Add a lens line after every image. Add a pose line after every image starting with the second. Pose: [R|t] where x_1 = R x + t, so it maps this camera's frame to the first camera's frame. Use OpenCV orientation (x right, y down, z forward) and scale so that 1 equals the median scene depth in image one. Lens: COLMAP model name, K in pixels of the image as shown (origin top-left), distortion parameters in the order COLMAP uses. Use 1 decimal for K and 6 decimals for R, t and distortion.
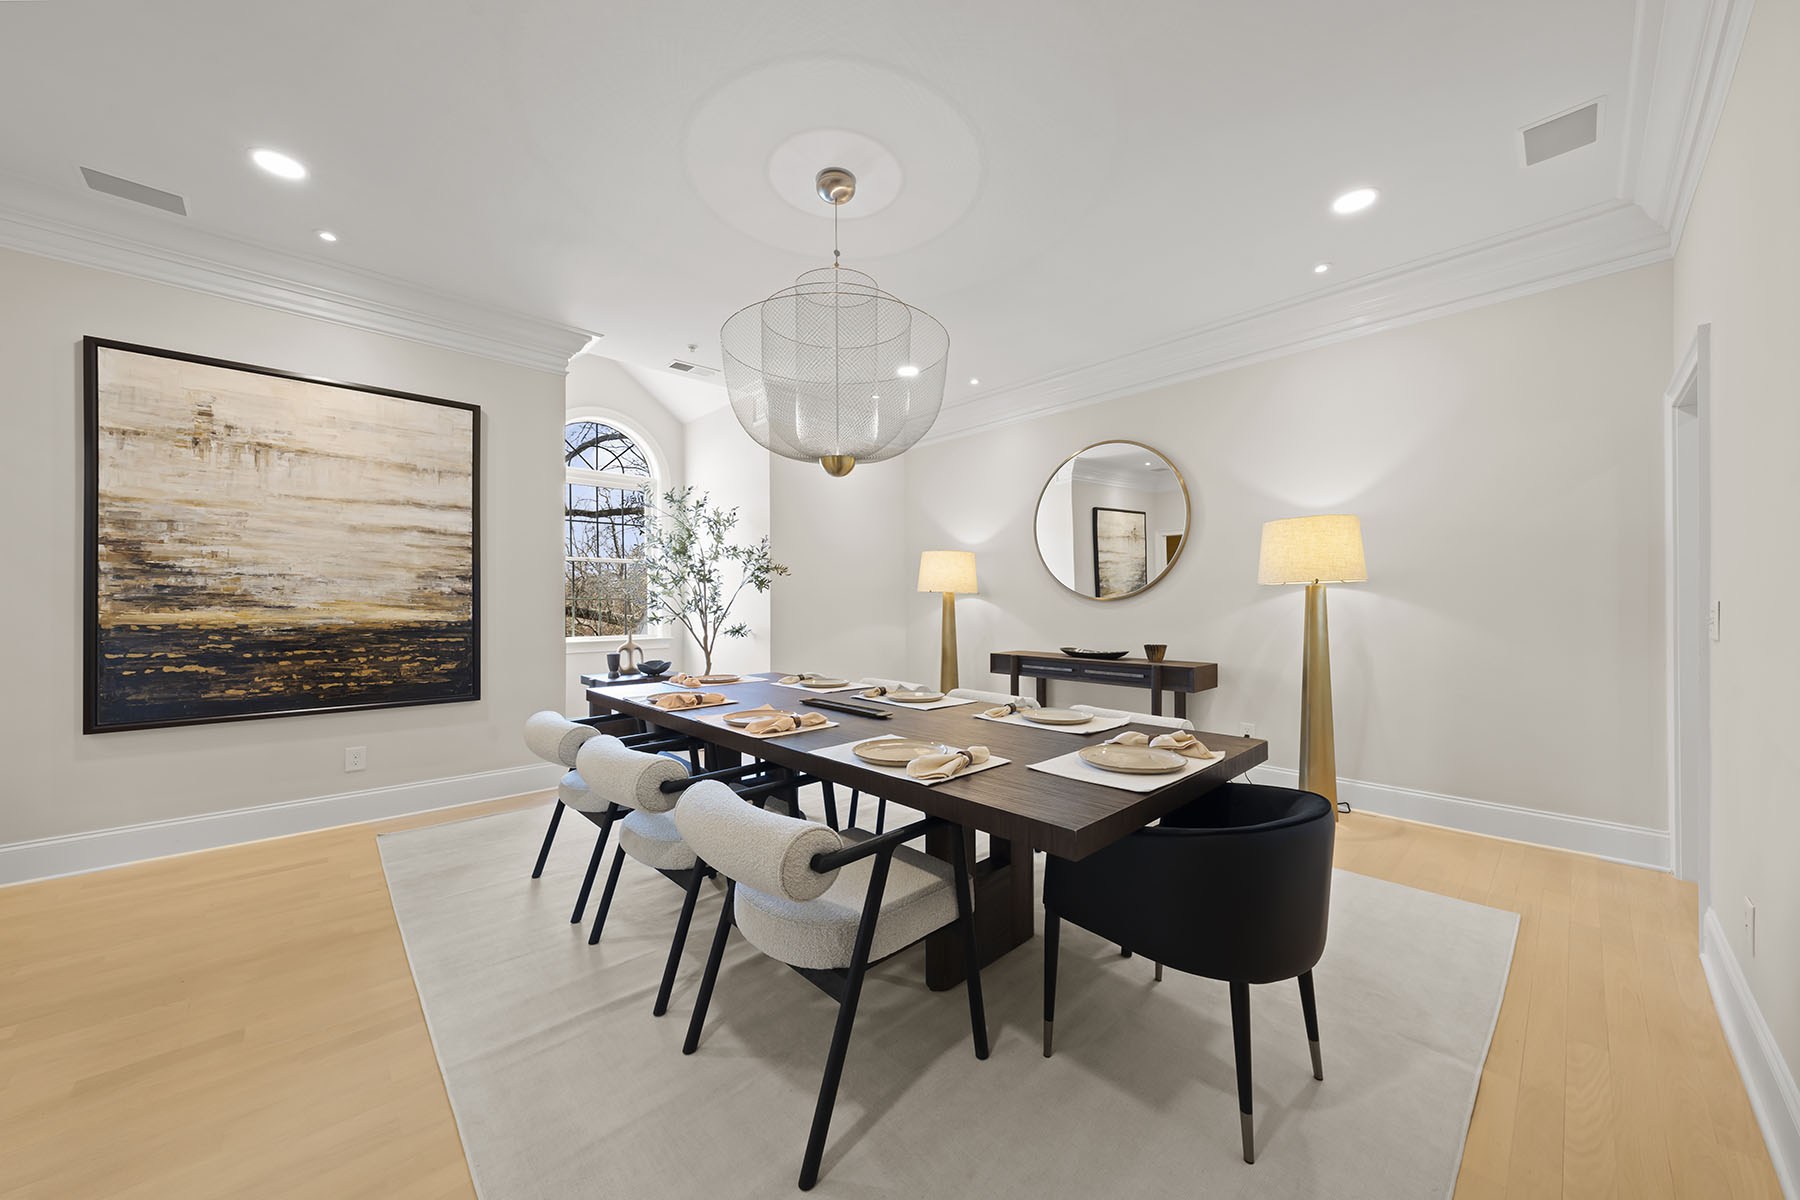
lens RADIAL K [[634.9, 0, 902.6], [0, 634.9, 603.3], [0, 0, 1]] dist [-0.011033, 0.000389]
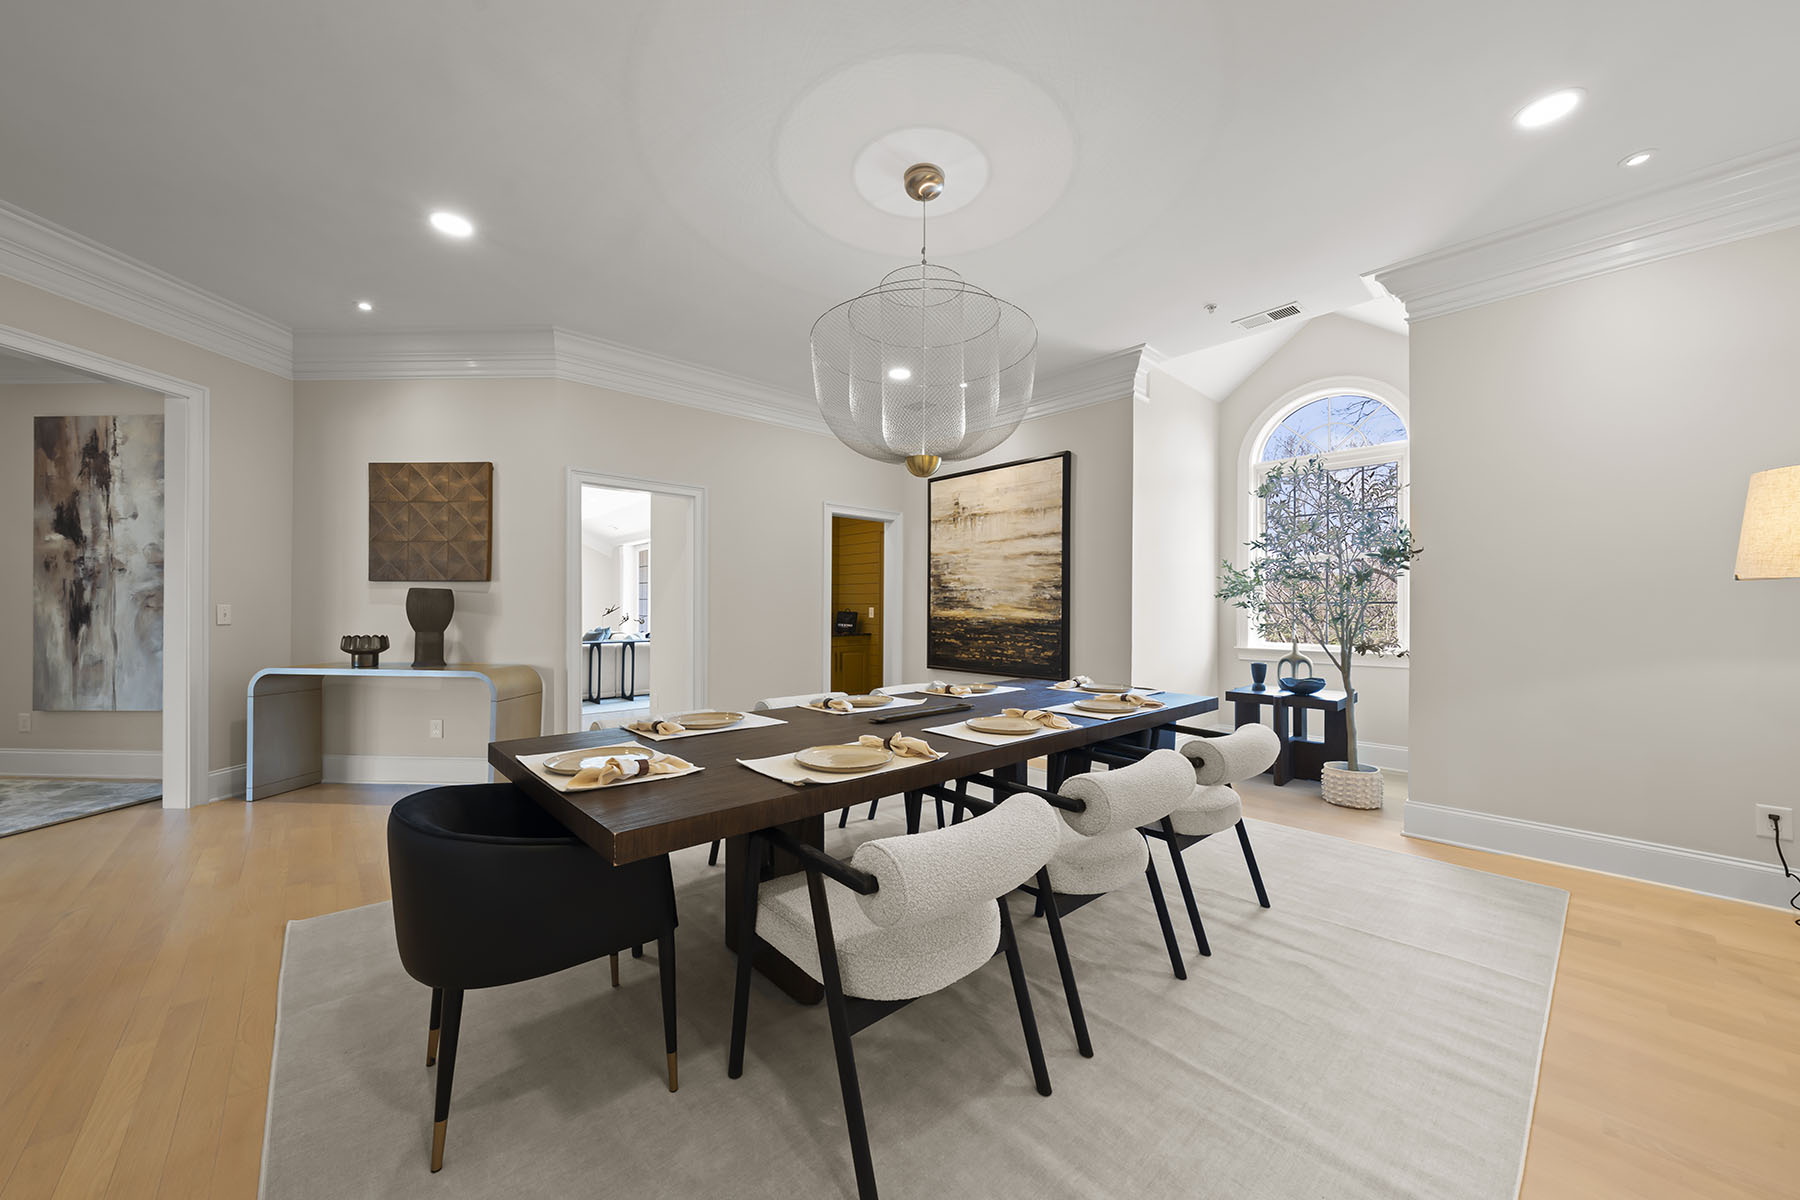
lens RADIAL K [[634.9, 0, 890.2], [0, 634.9, 611.3], [0, 0, 1]] dist [-0.011033, 0.000389]
pose [[-0.021709, 0.007244, -0.999738, 0.672930], [-0.004927, 0.999961, 0.007353, 0.002183], [0.999752, 0.005085, -0.021673, 0.739709]]
